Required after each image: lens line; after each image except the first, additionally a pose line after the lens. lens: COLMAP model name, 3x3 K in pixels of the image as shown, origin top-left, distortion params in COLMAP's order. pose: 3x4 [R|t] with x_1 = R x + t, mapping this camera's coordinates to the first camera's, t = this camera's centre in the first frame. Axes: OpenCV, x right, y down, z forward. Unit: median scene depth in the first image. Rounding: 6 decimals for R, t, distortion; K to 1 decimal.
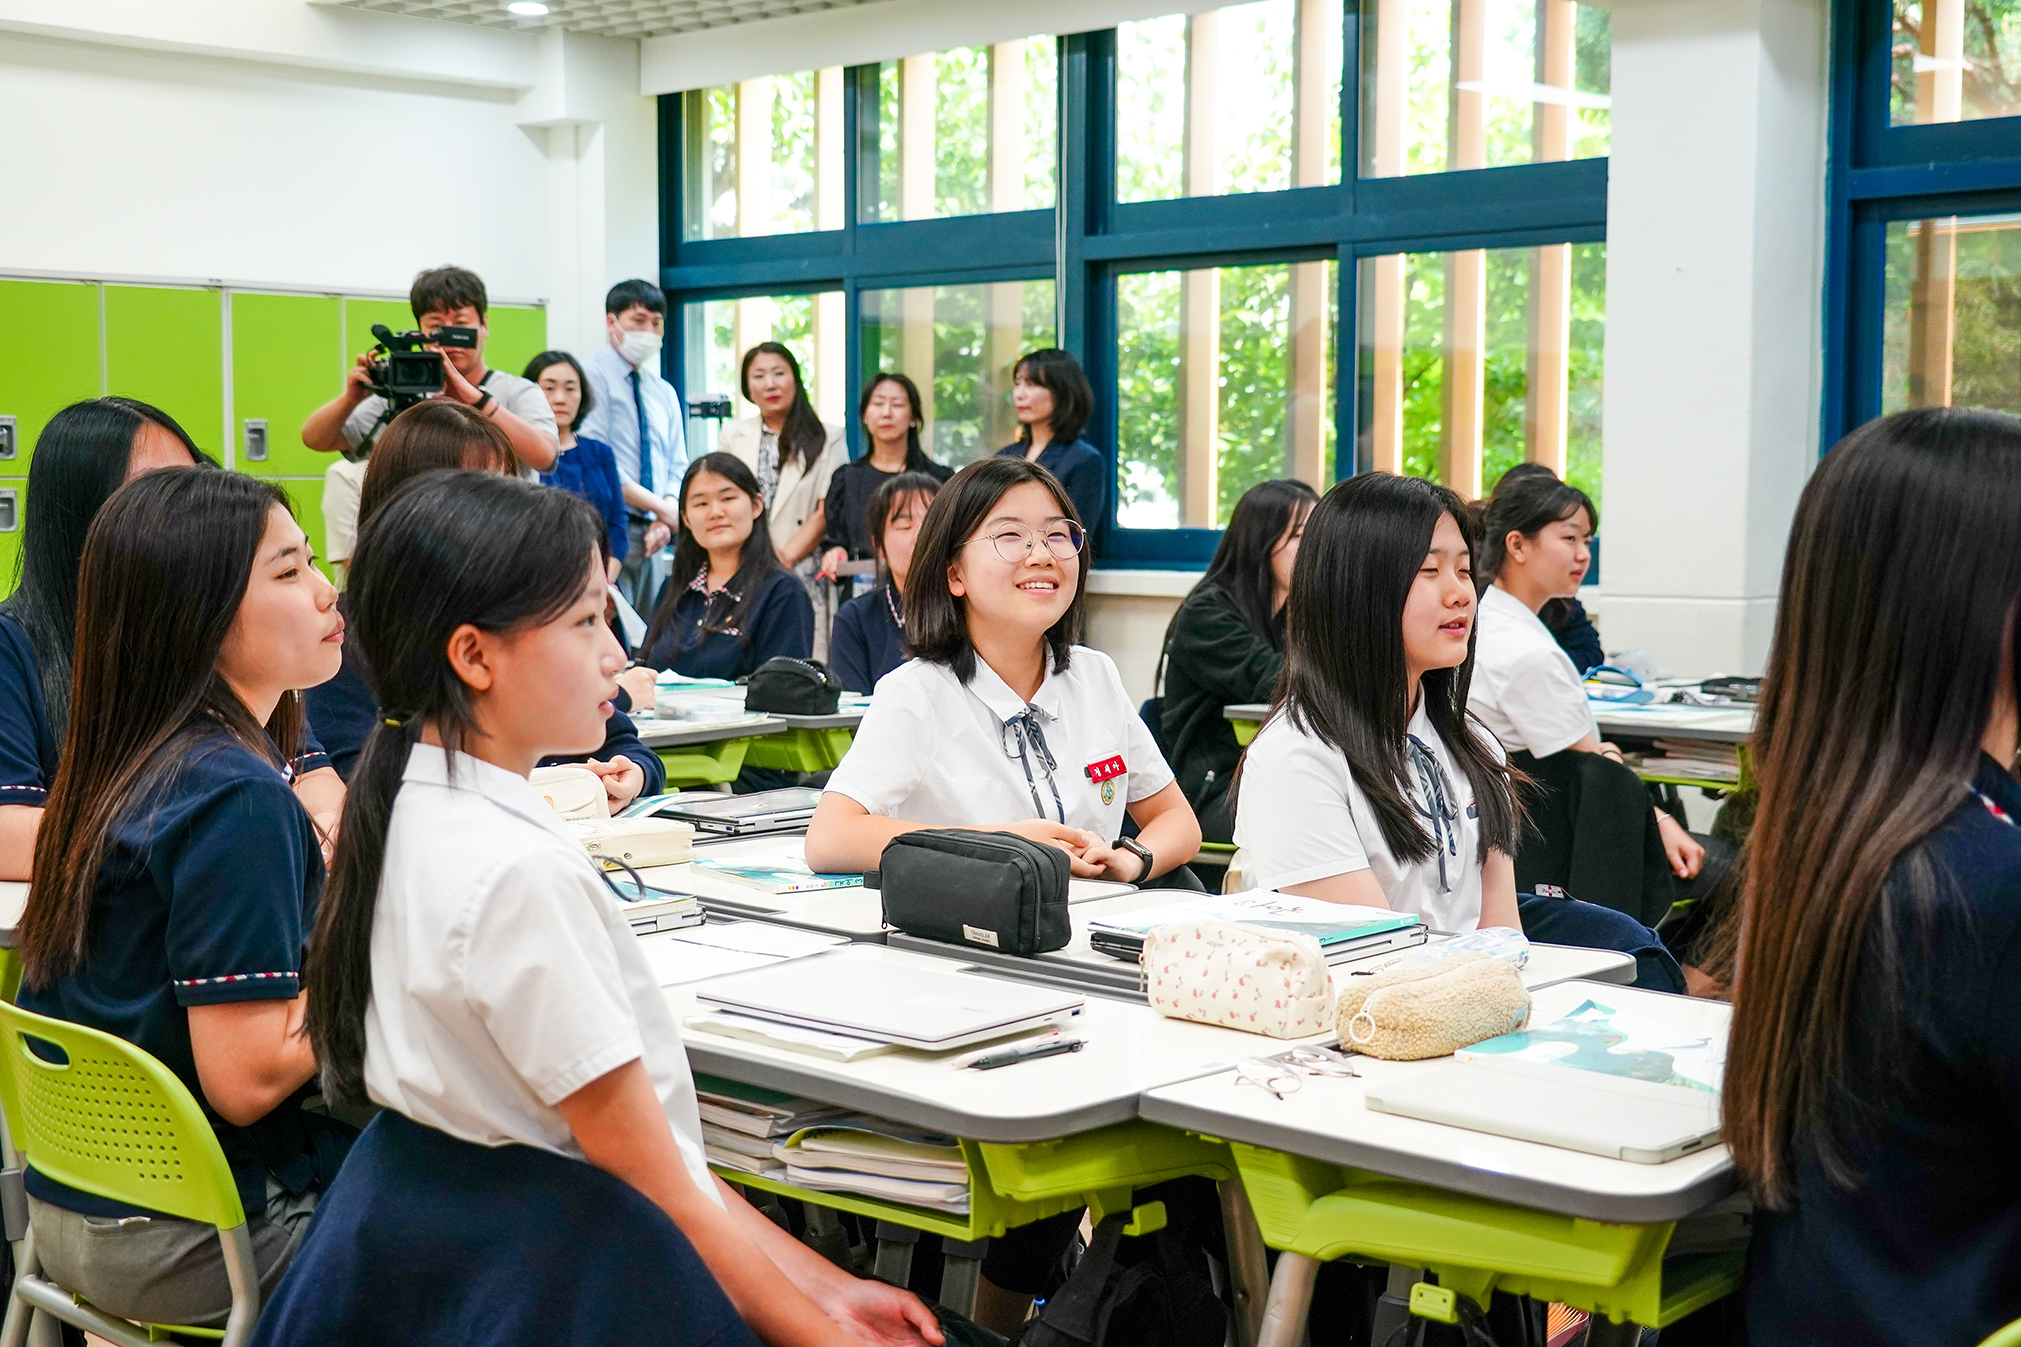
lens RADIAL K [[2644.4, 0, 1010.5], [0, 2644.4, 673.5], [0, 0, 1]] dist [0.020328, -0.006069]
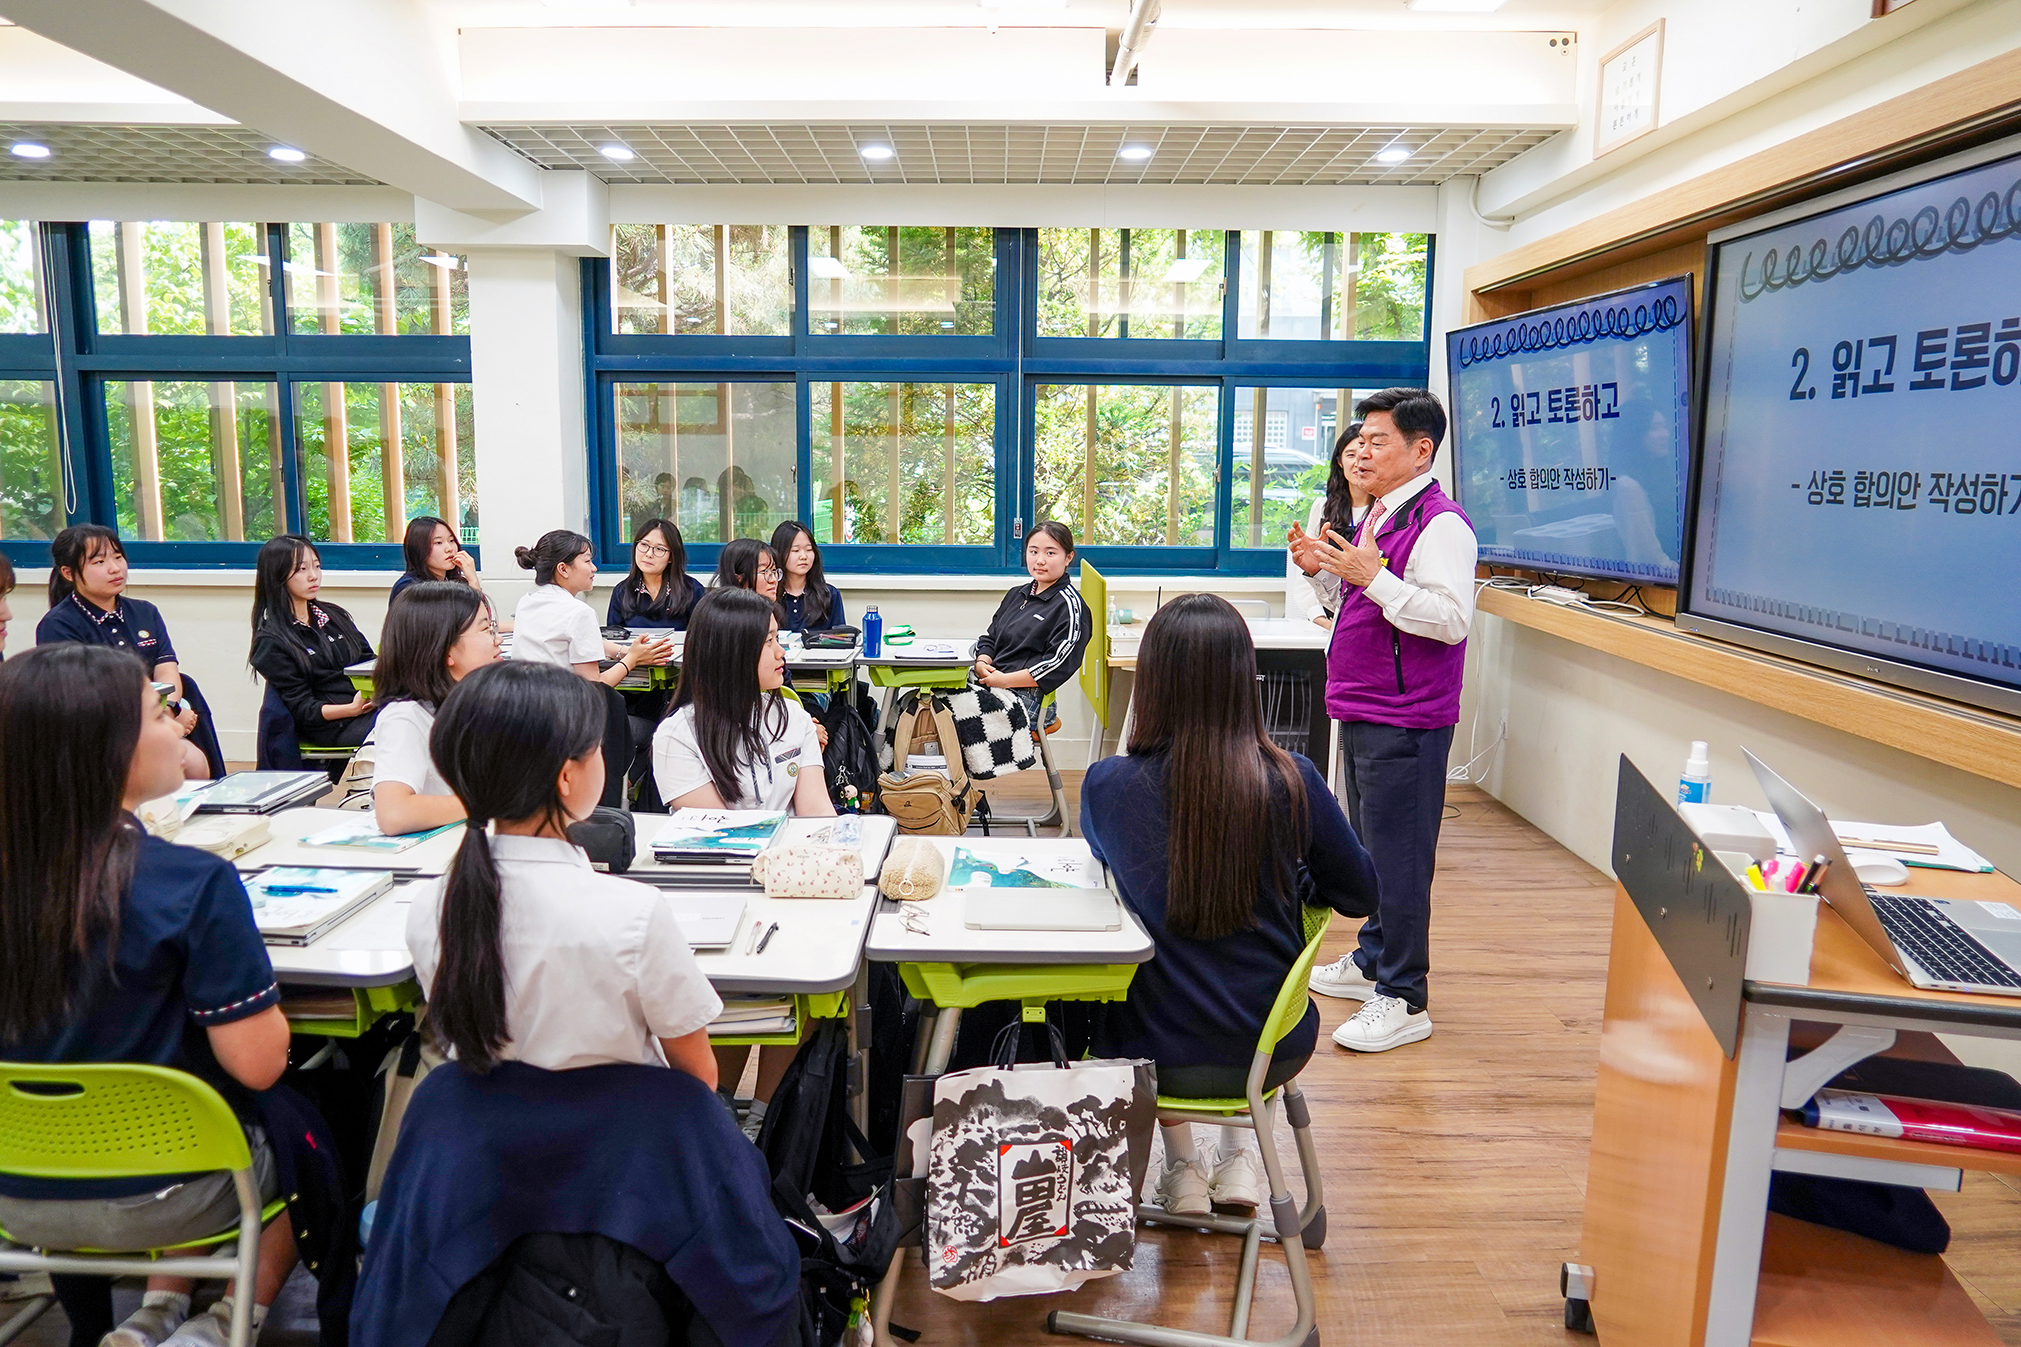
lens RADIAL K [[1368.9, 0, 972.9], [0, 1368.9, 668.6], [0, 0, 1]] dist [-0.028396, 0.001770]
pose [[0.732344, -0.099273, 0.673660, -0.177359], [0.045161, 0.994219, 0.097417, -0.045504], [-0.679436, -0.040919, 0.732593, 0.068561]]
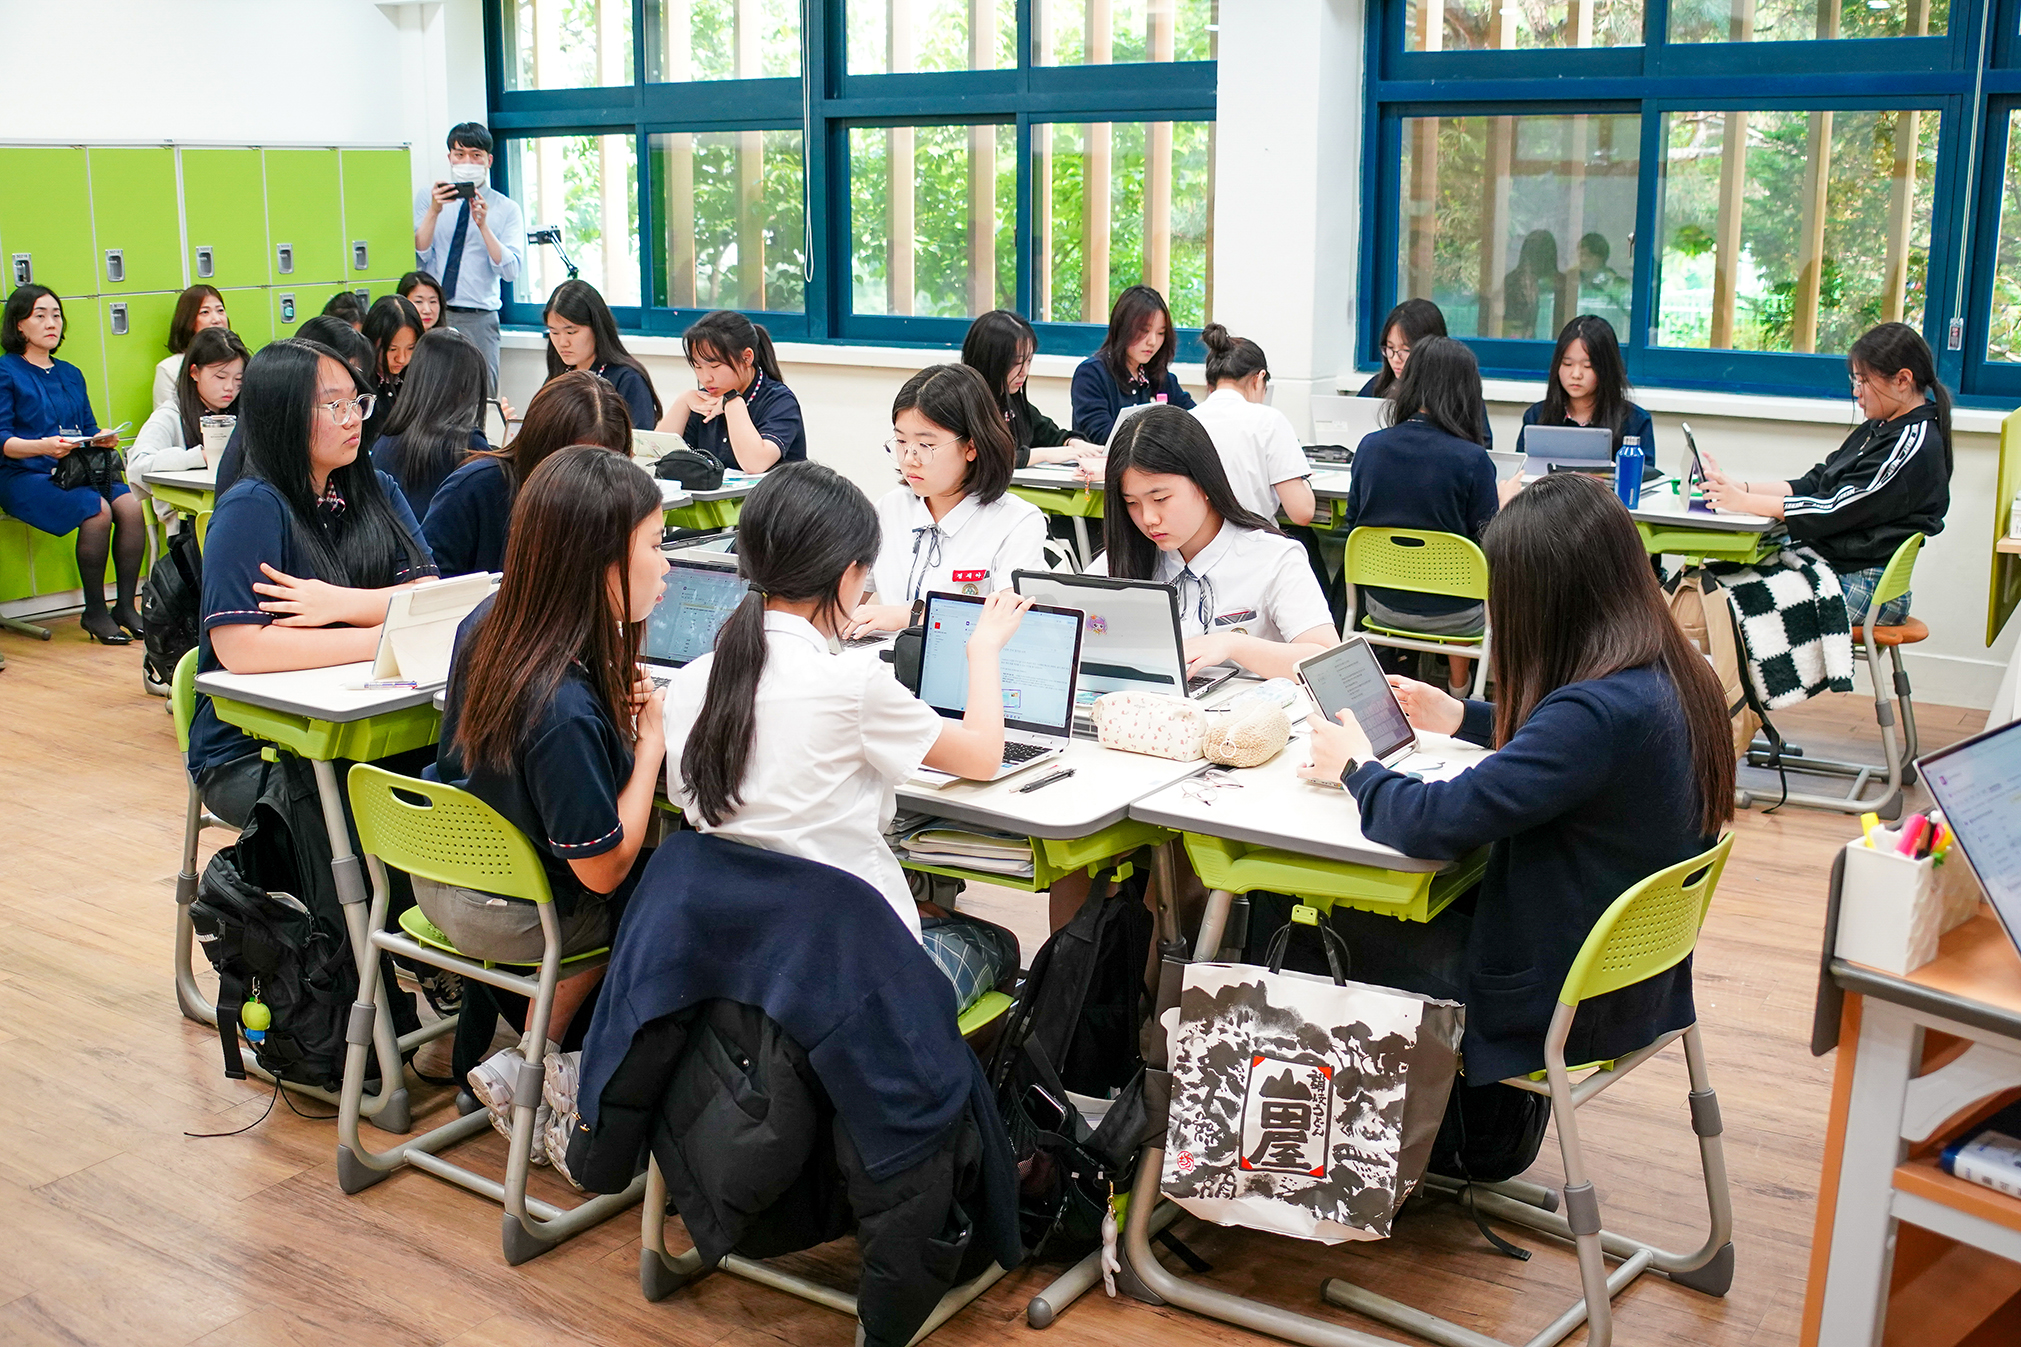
lens RADIAL K [[2019.5, 0, 1010.5], [0, 2019.5, 673.5], [0, 0, 1]] dist [0.004443, -0.272139]
pose [[0.985171, -0.041363, 0.166518, -0.079639], [0.014978, 0.987534, 0.156692, -0.044689], [-0.170923, -0.151874, 0.973509, -0.089910]]
